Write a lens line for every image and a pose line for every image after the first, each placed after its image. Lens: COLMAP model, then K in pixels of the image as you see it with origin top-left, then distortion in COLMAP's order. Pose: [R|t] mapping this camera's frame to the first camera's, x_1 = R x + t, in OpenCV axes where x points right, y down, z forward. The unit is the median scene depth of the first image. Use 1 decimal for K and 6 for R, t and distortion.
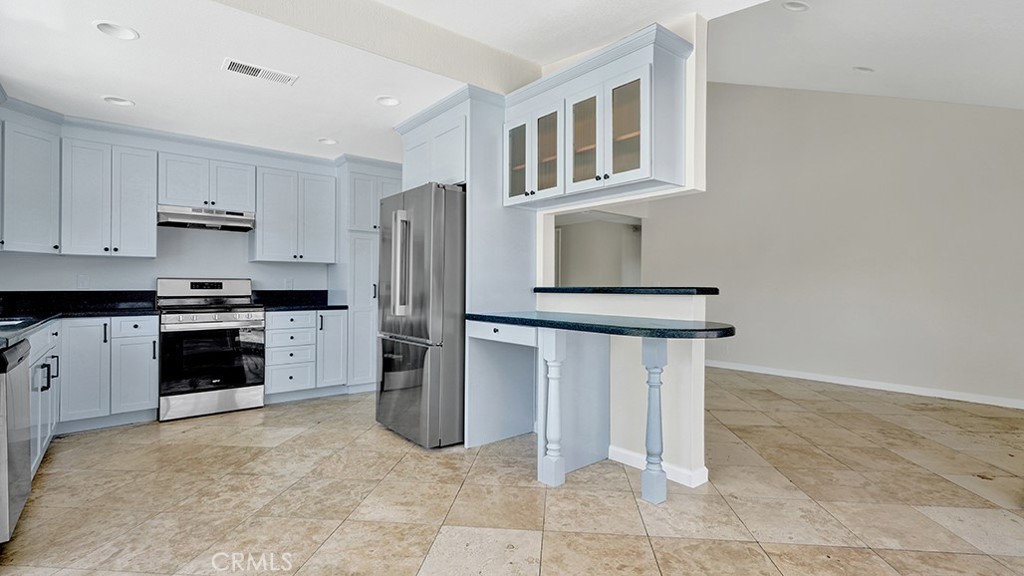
lens RADIAL K [[482.5, 0, 496.4], [0, 482.5, 299.6], [0, 0, 1]] dist [-0.019857, 0.005298]
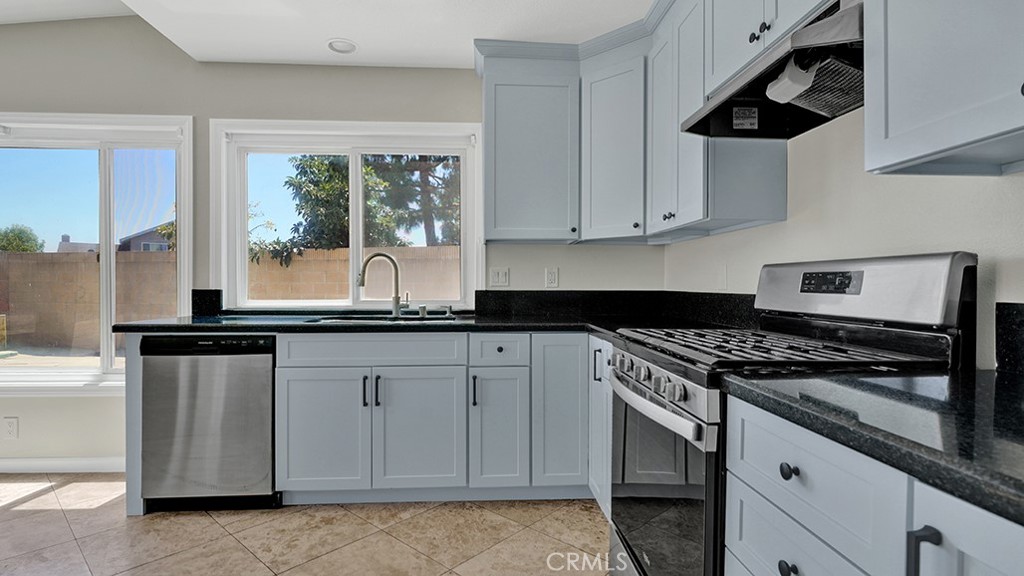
lens RADIAL K [[482.5, 0, 531.2], [0, 482.5, 293.7], [0, 0, 1]] dist [-0.019857, 0.005298]
pose [[-0.551008, 0.007820, -0.834464, -0.318829], [-0.026015, 0.999309, 0.026542, -0.035387], [0.834095, 0.036333, -0.550423, 1.419465]]
